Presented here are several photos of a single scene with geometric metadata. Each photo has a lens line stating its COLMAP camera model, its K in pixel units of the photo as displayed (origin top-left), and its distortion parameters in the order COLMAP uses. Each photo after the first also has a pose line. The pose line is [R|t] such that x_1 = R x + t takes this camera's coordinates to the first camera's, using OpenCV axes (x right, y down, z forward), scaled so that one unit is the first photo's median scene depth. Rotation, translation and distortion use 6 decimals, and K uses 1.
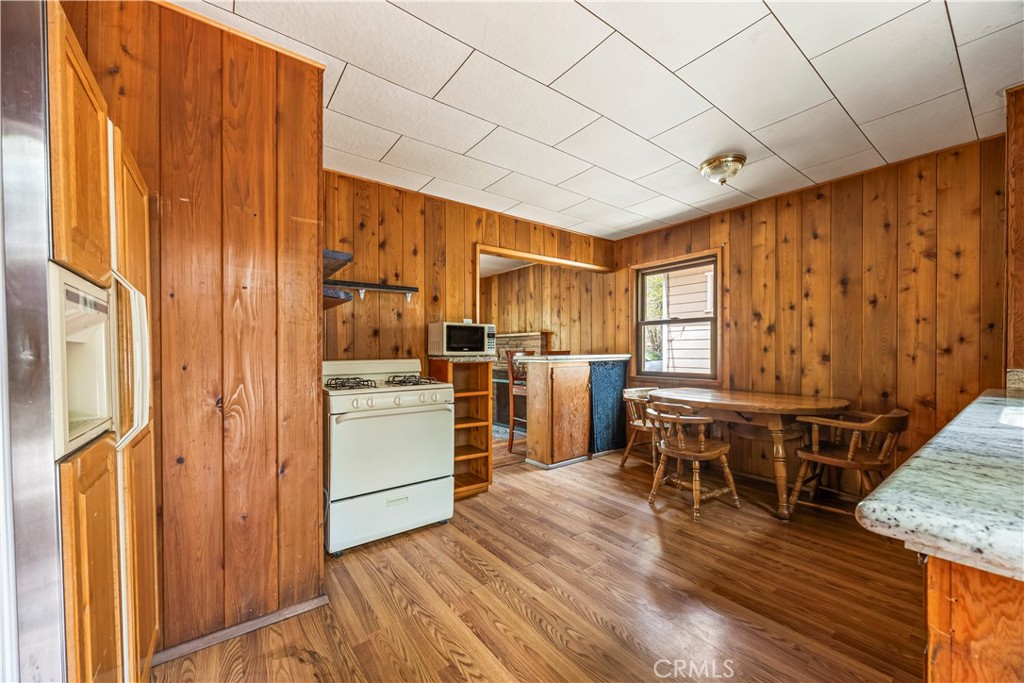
lens RADIAL K [[391.0, 0, 511.4], [0, 391.0, 355.1], [0, 0, 1]] dist [-0.003556, -0.000114]
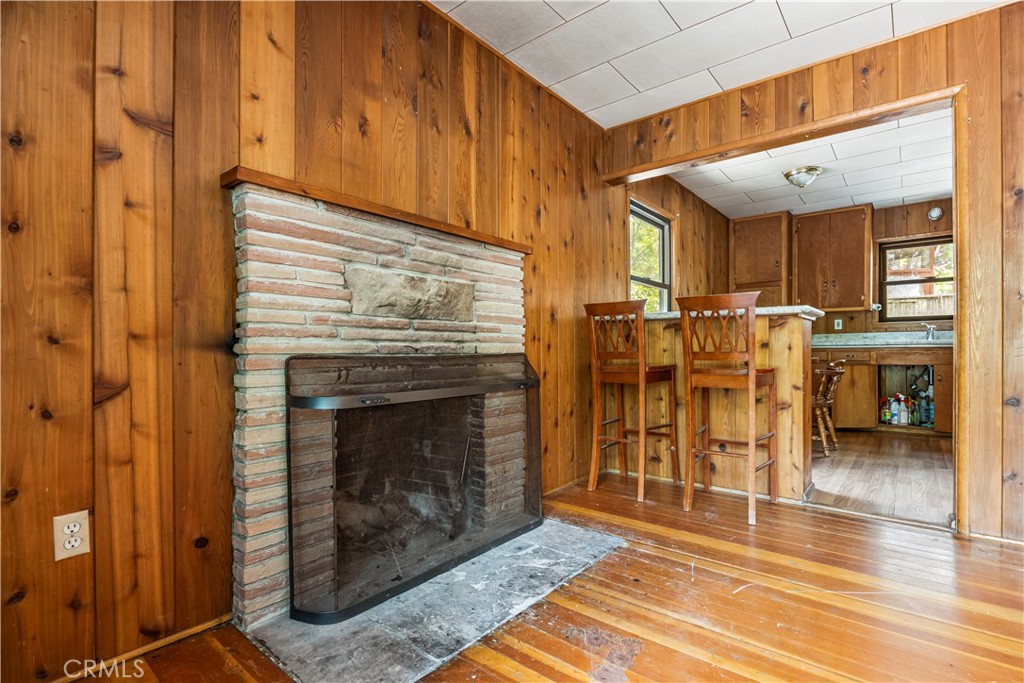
lens RADIAL K [[486.9, 0, 516.8], [0, 486.9, 349.0], [0, 0, 1]] dist [-0.005039, -0.001101]
pose [[-0.243017, 0.009718, 0.969973, -0.663974], [0.014809, 0.999870, -0.006307, 0.074882], [-0.969909, 0.012832, -0.243129, 1.975526]]
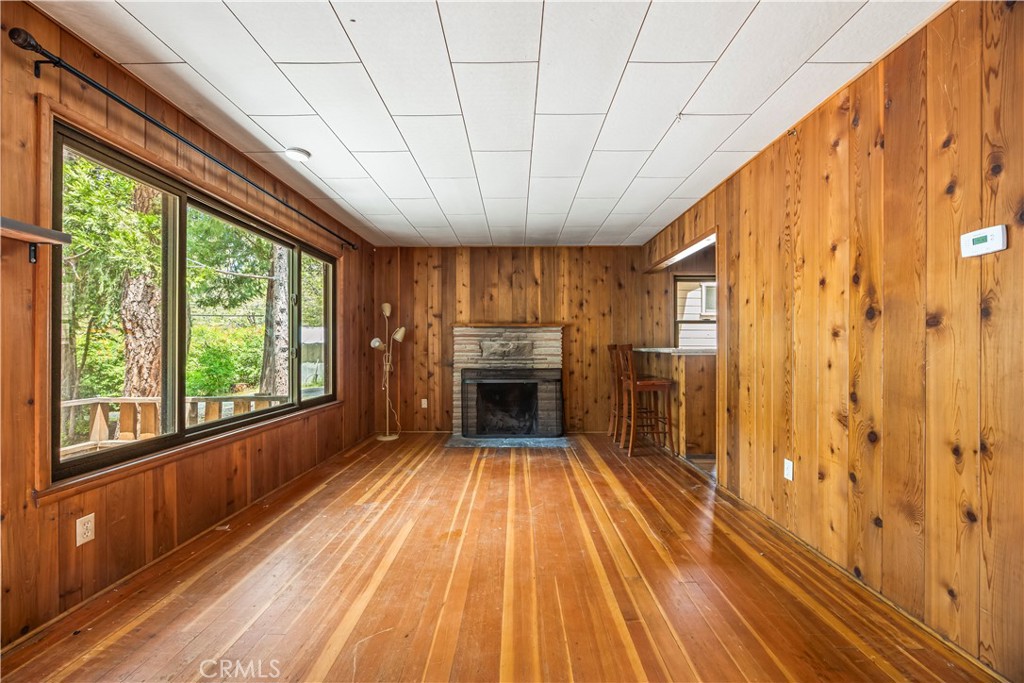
lens RADIAL K [[391.0, 0, 513.6], [0, 391.0, 344.8], [0, 0, 1]] dist [-0.003556, -0.000114]
pose [[0.601461, 0.010768, 0.798829, -1.259005], [0.006330, 0.999814, -0.018243, 0.009982], [-0.798877, 0.016029, 0.601281, 0.962012]]
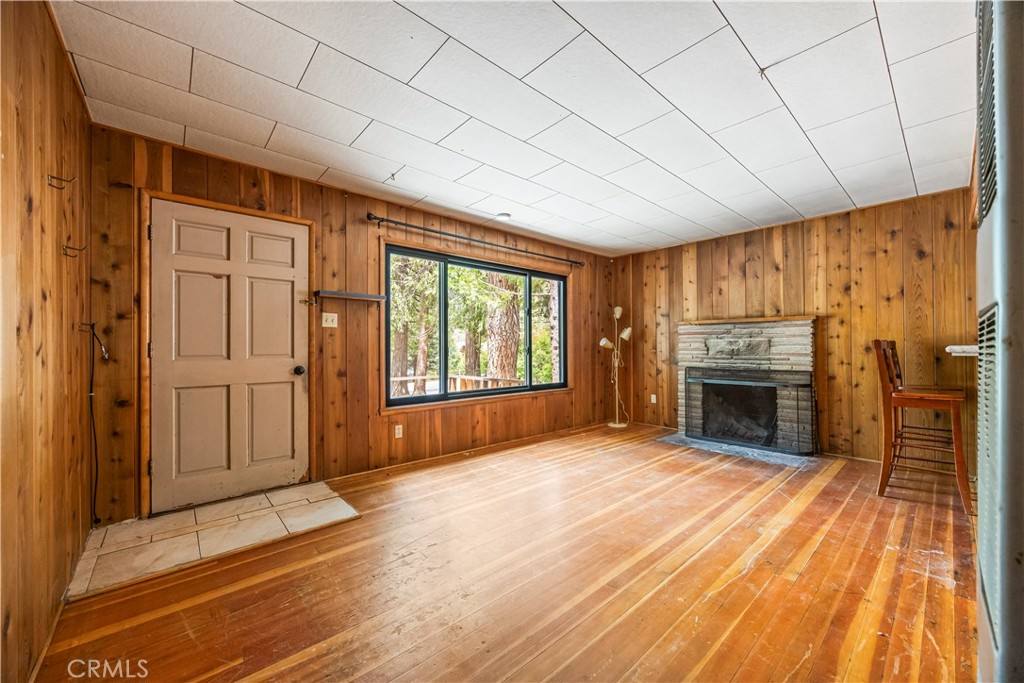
lens RADIAL K [[391.0, 0, 510.4], [0, 391.0, 344.2], [0, 0, 1]] dist [-0.003556, -0.000114]
pose [[0.996326, 0.003294, 0.085579, -0.953402], [-0.001698, 0.999823, -0.018725, 0.015002], [-0.085625, 0.018511, 0.996155, 0.583306]]
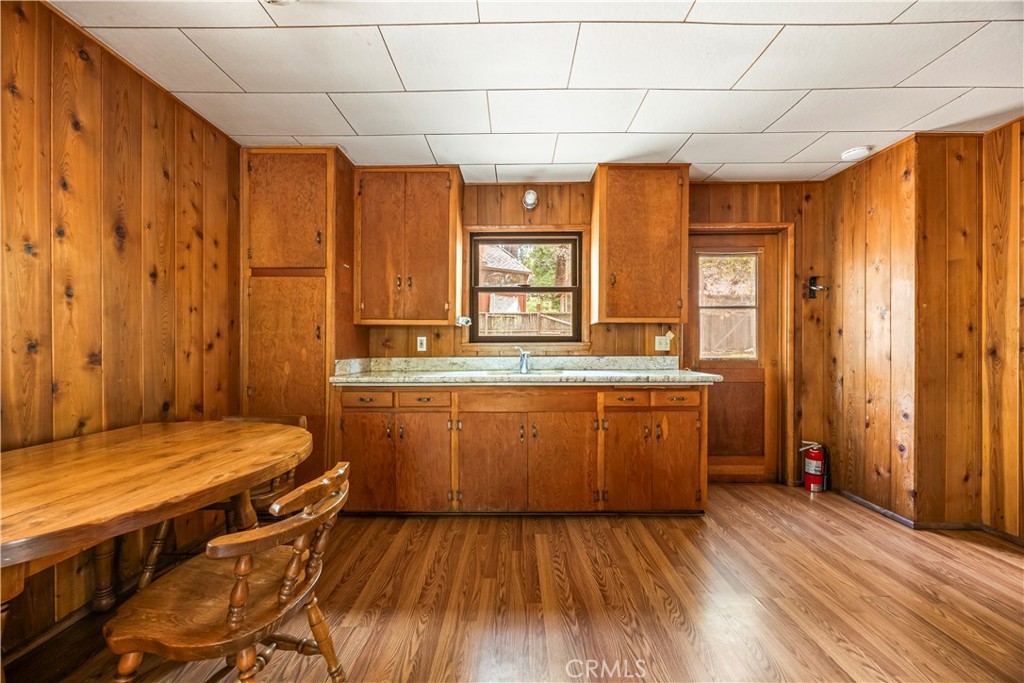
lens RADIAL K [[391.0, 0, 510.4], [0, 391.0, 350.6], [0, 0, 1]] dist [-0.003556, -0.000114]
pose [[-0.794437, -0.000819, 0.607346, 0.005793], [0.010421, 0.999833, 0.014979, -0.005706], [-0.607258, 0.018229, -0.794296, 1.036435]]
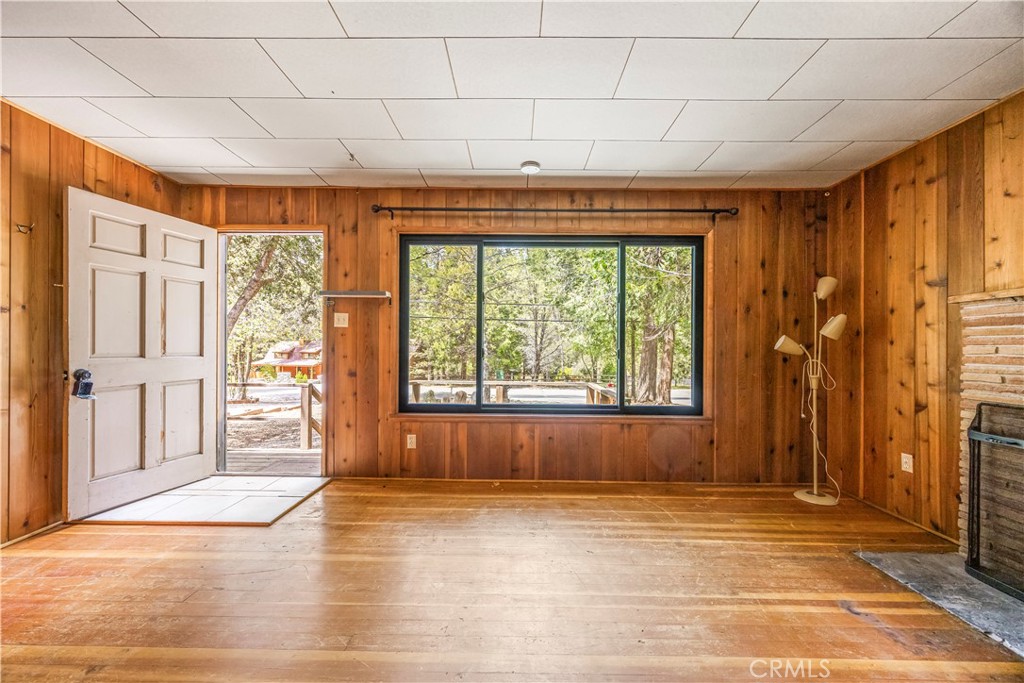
lens RADIAL K [[391.0, 0, 511.6], [0, 391.0, 346.8], [0, 0, 1]] dist [-0.003556, -0.000114]
pose [[0.796406, 0.011183, -0.604659, -0.349446], [-0.020017, 0.999769, -0.007874, 0.003783], [0.604431, 0.018374, 0.796446, 1.094322]]
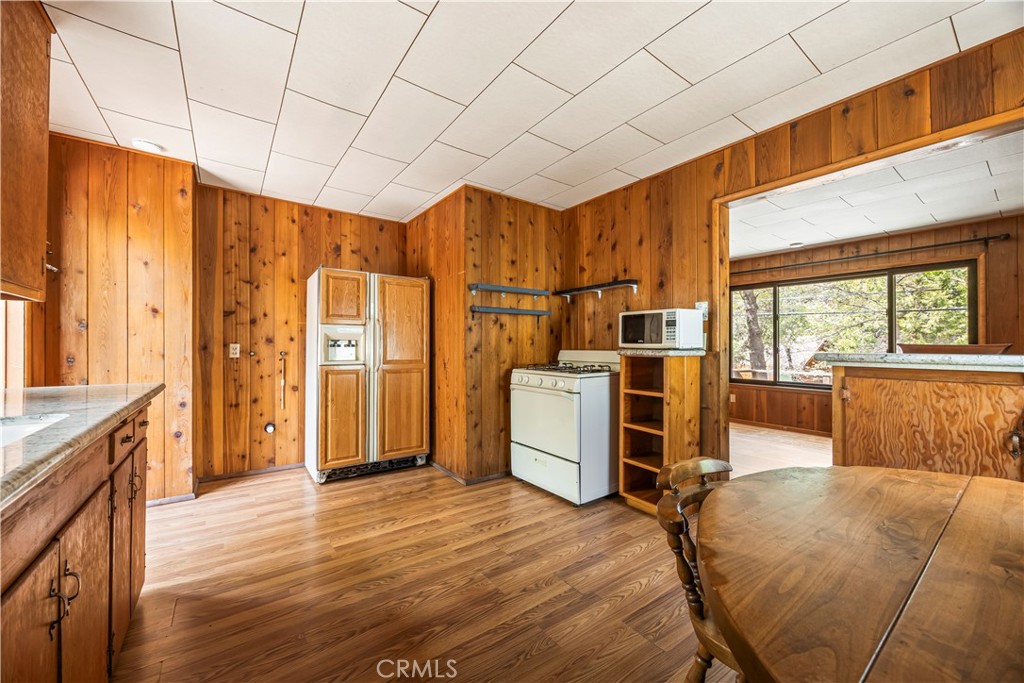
lens RADIAL K [[391.0, 0, 512.1], [0, 391.0, 340.7], [0, 0, 1]] dist [-0.003556, -0.000114]
pose [[-0.007636, -0.004252, -0.999962, 0.733879], [-0.013759, 0.999897, -0.004147, -0.007843], [0.999876, 0.013727, -0.007694, 0.692505]]
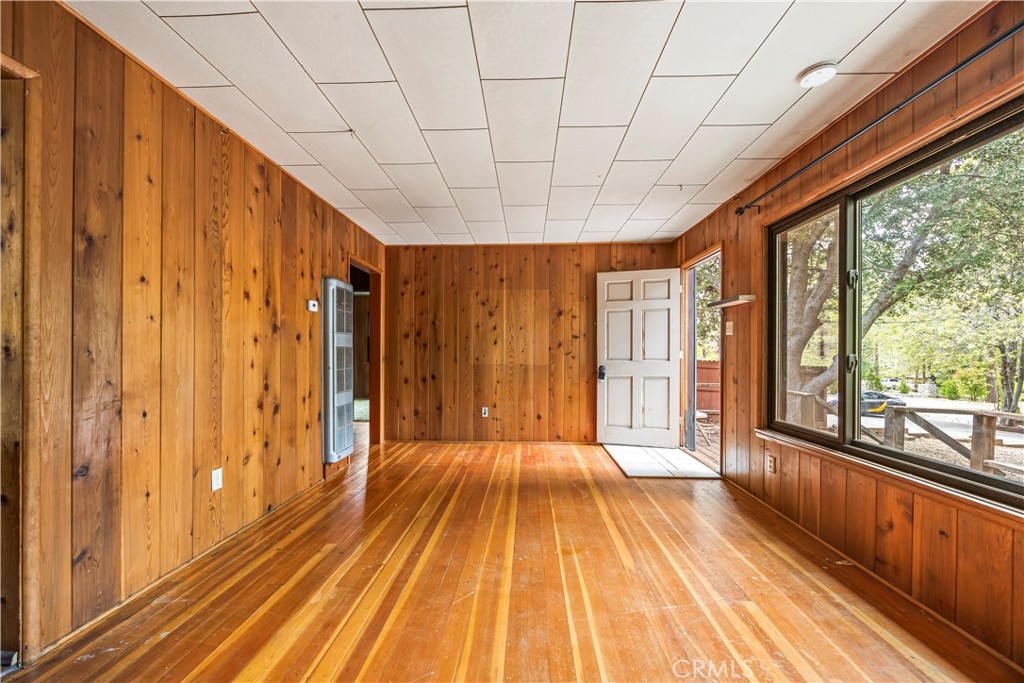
lens RADIAL K [[391.0, 0, 511.7], [0, 391.0, 353.4], [0, 0, 1]] dist [-0.003556, -0.000114]
pose [[-0.628970, 0.005831, -0.777407, -0.126841], [-0.010824, 0.999809, 0.016257, -0.007642], [0.777354, 0.018640, -0.628787, 1.855385]]
